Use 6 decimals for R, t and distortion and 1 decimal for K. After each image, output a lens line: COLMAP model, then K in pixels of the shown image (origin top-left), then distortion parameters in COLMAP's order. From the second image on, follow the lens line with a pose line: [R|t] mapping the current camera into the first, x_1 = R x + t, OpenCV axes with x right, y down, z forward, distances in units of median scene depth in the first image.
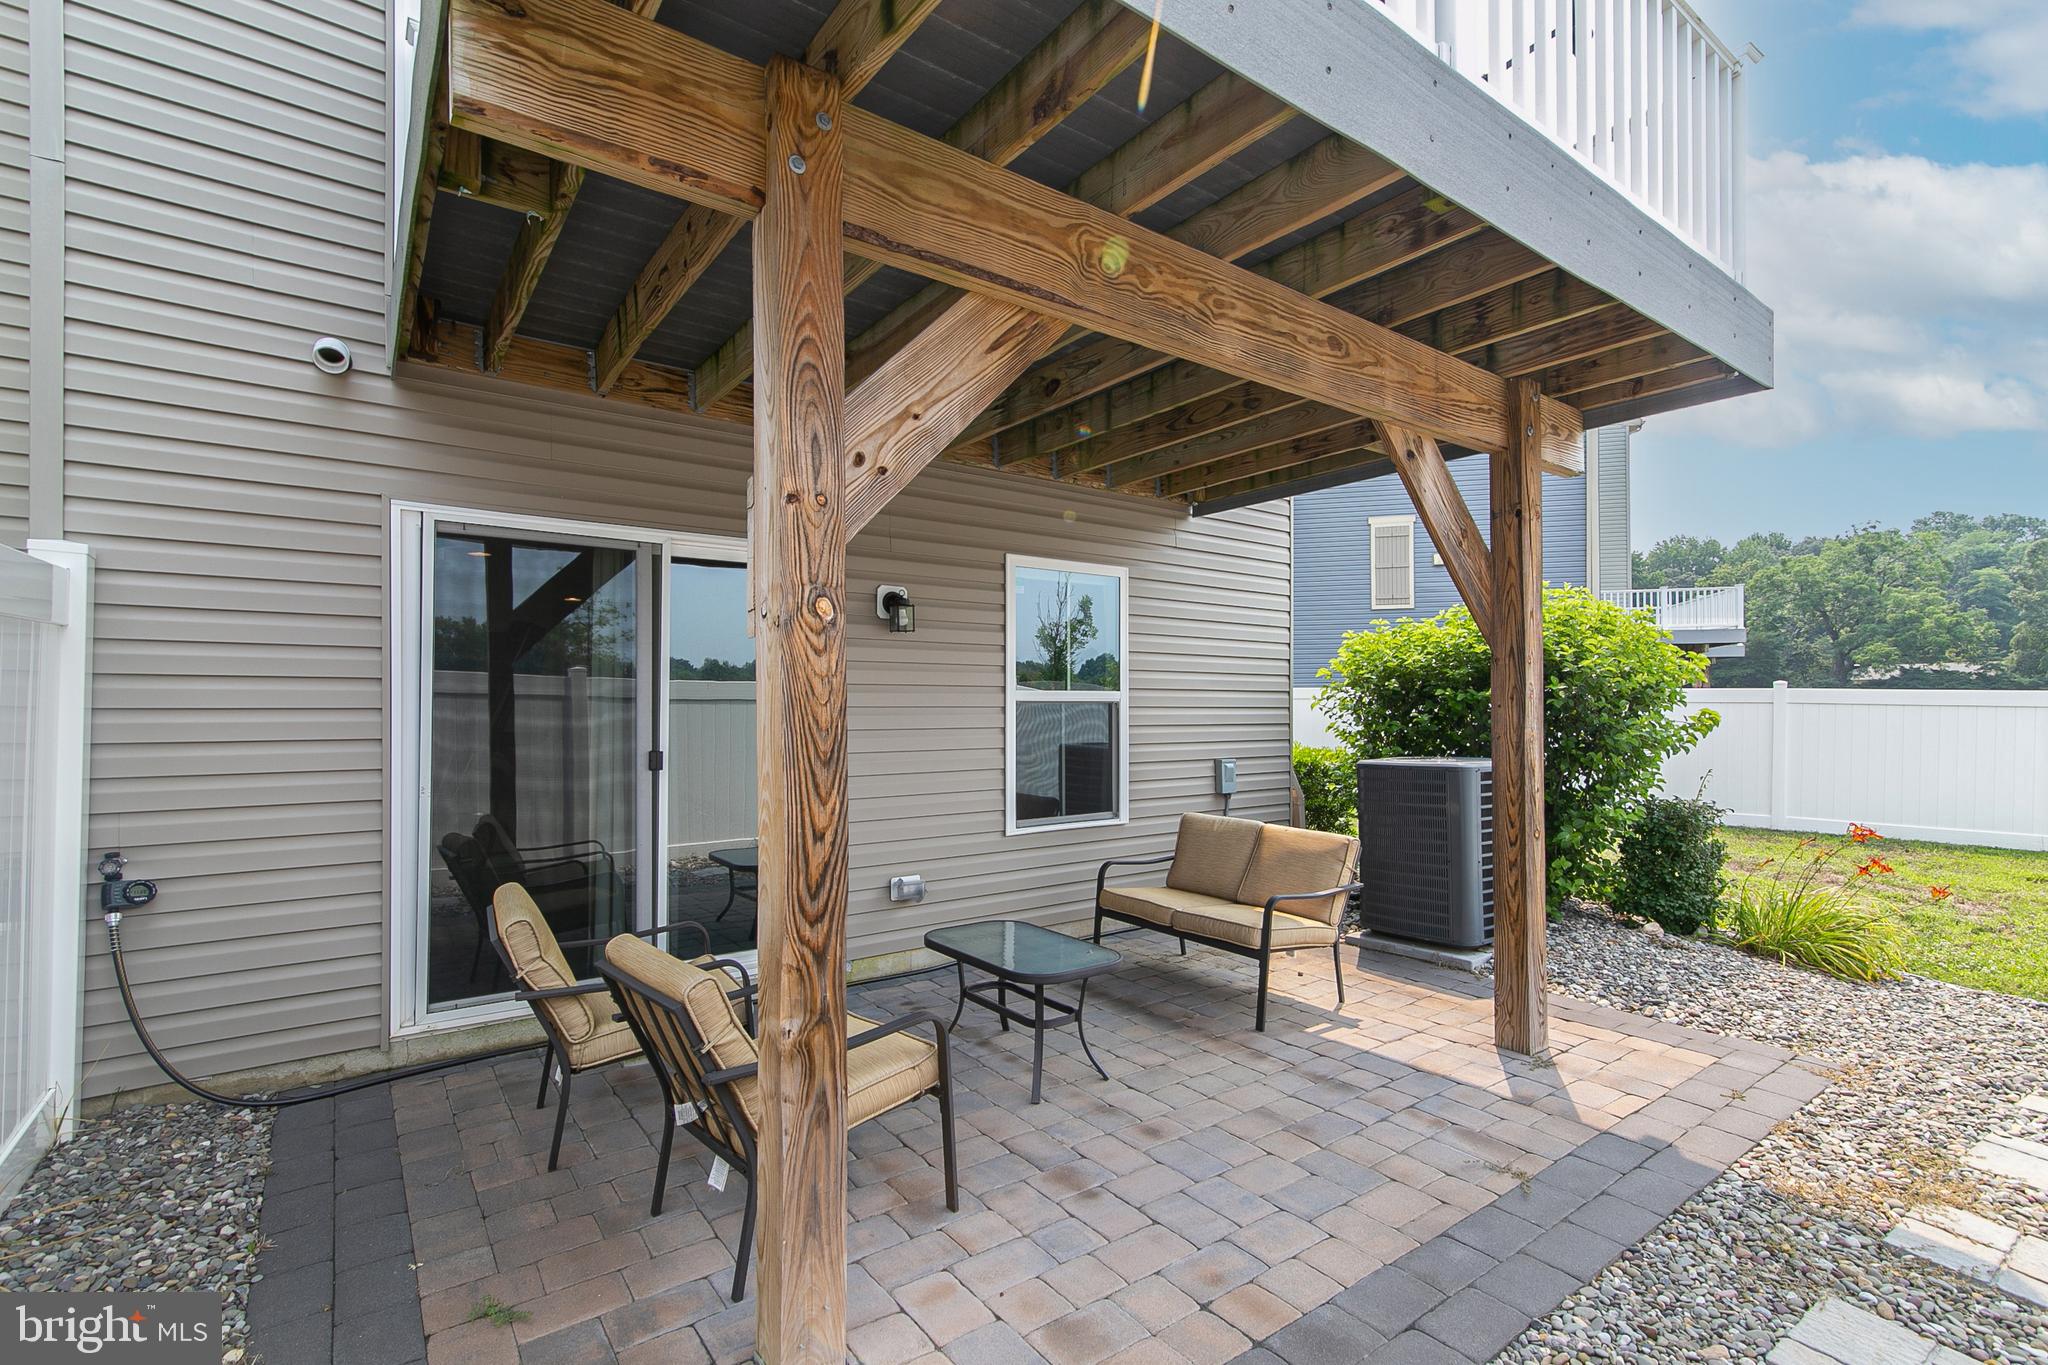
lens RADIAL K [[935.6, 0, 1040.5], [0, 935.6, 700.2], [0, 0, 1]] dist [0.000342, 0.001029]
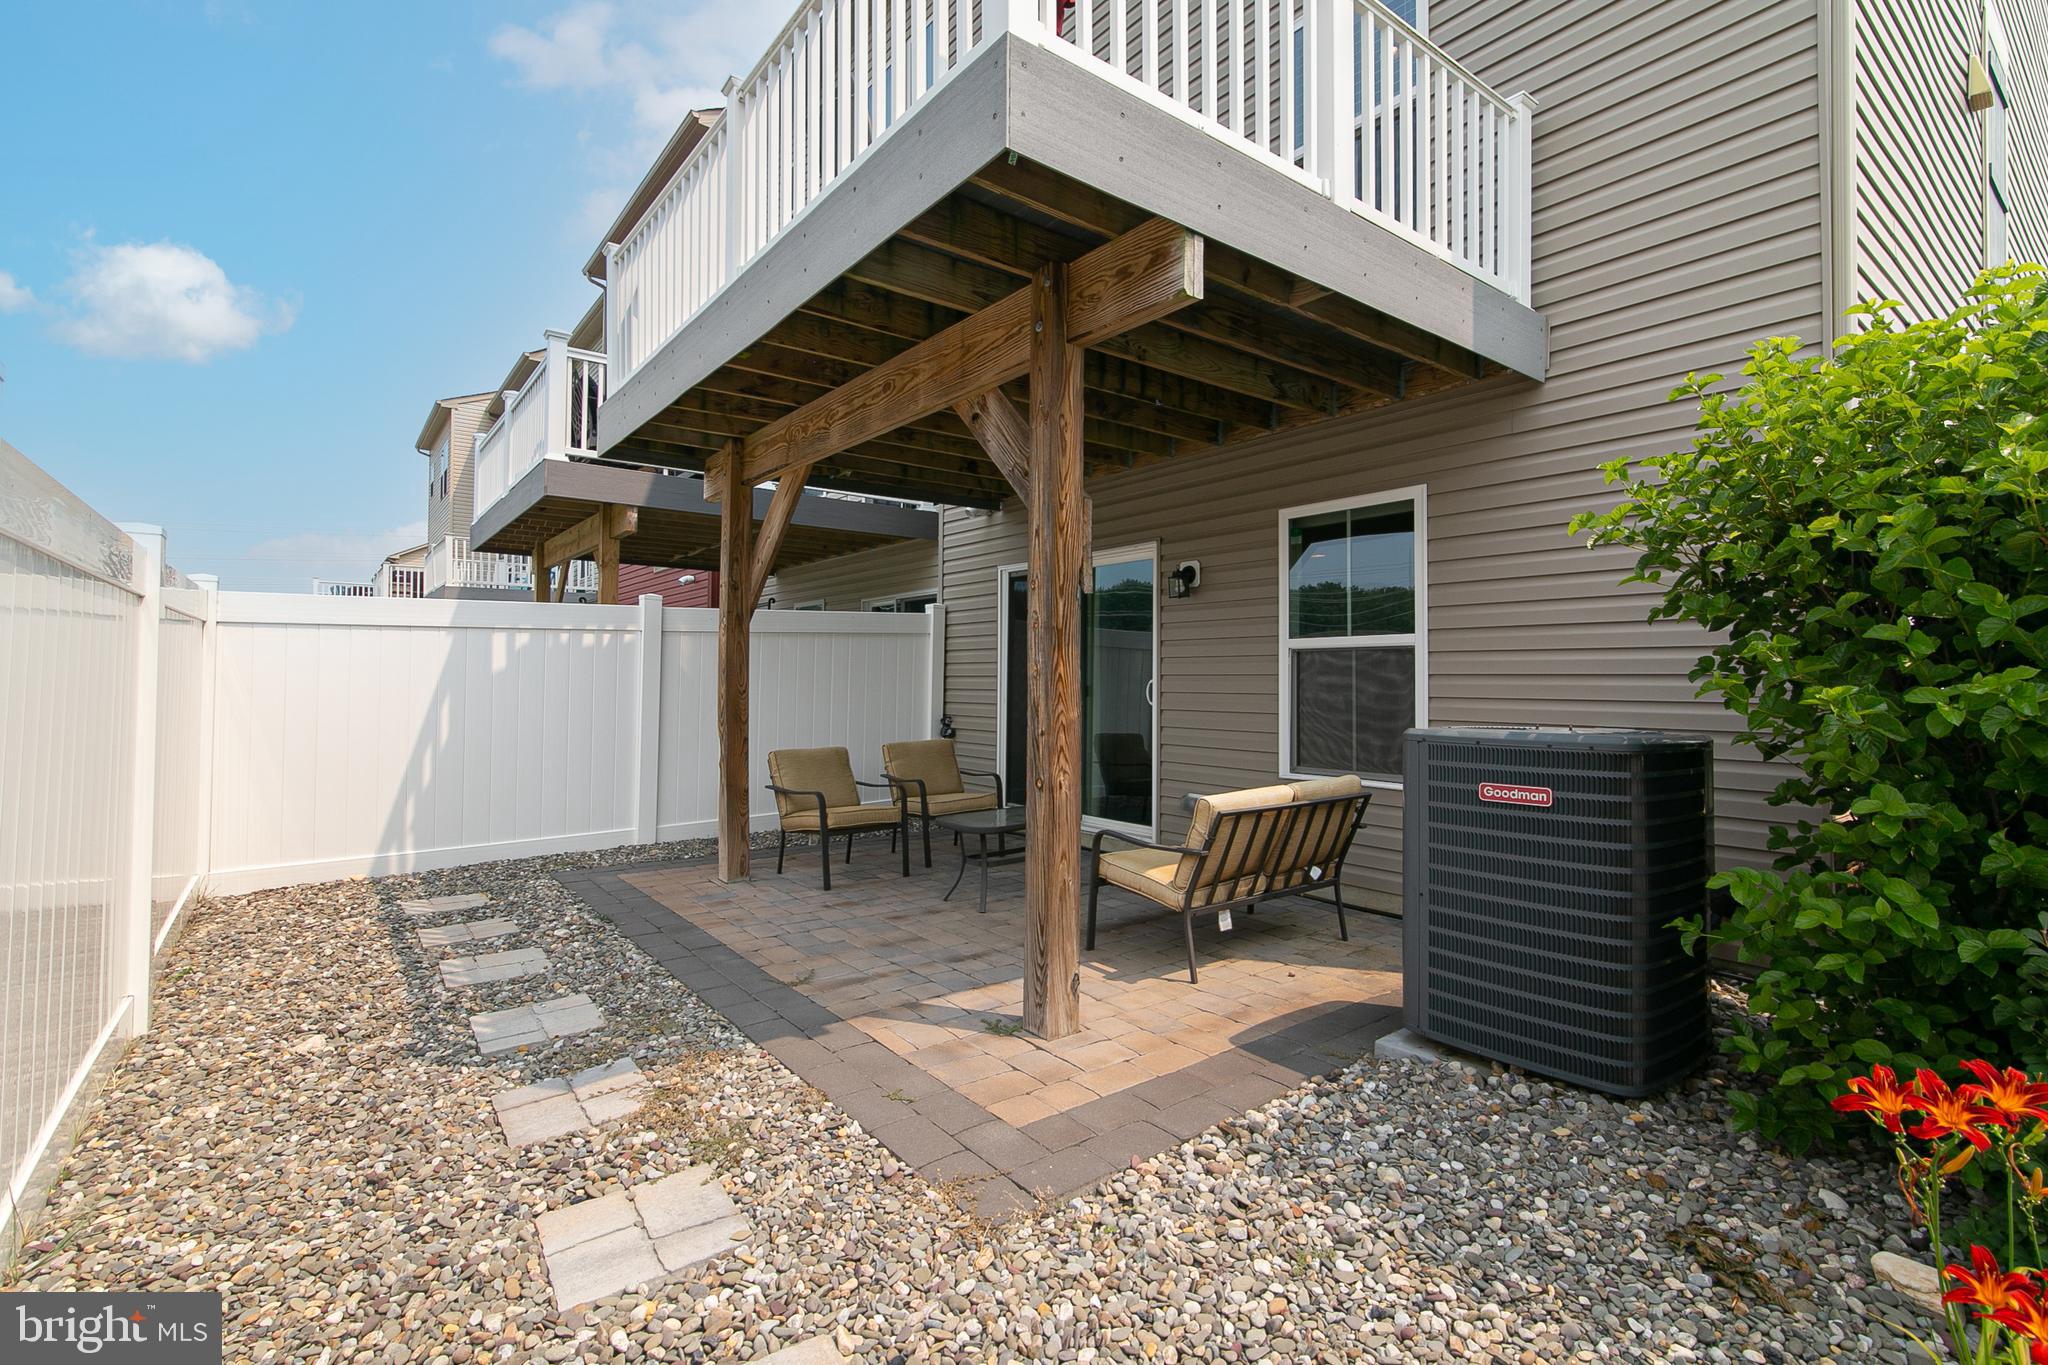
lens RADIAL K [[935.6, 0, 1036.1], [0, 935.6, 665.8], [0, 0, 1]] dist [0.000342, 0.001029]
pose [[0.022397, -0.010979, -0.999689, 1.483295], [0.007767, 0.999911, -0.010808, 0.041816], [0.999719, -0.007523, 0.022480, 1.033564]]
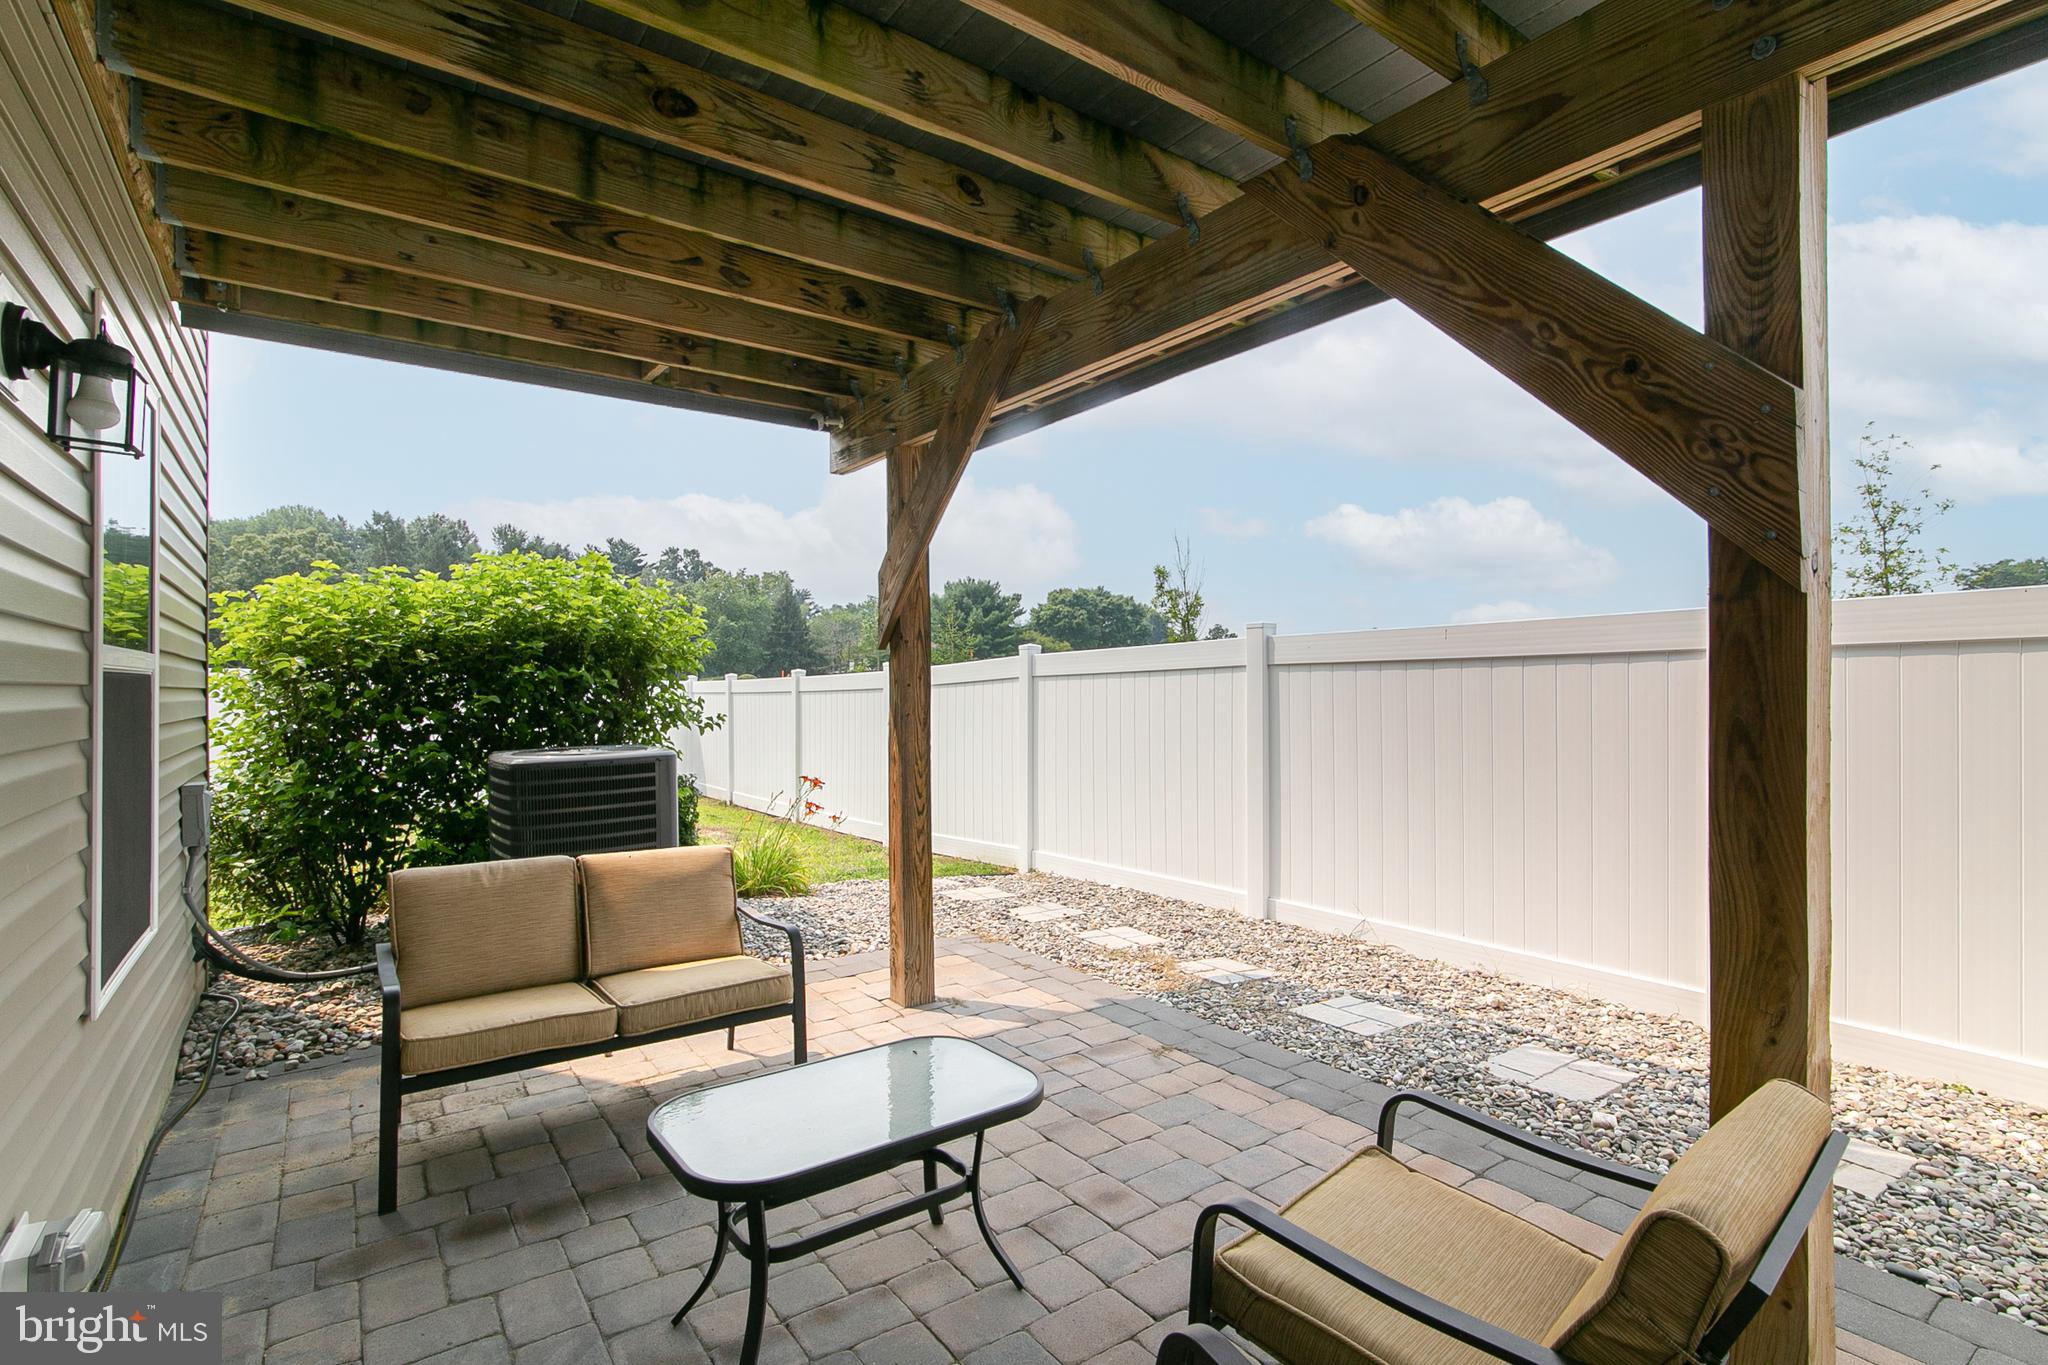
lens RADIAL K [[935.6, 0, 1026.3], [0, 935.6, 684.7], [0, 0, 1]] dist [0.000342, 0.001029]
pose [[0.026595, 0.010329, 0.999593, -0.602221], [-0.000700, 0.999947, -0.010314, 0.018479], [-0.999646, -0.000426, 0.026601, 0.898168]]
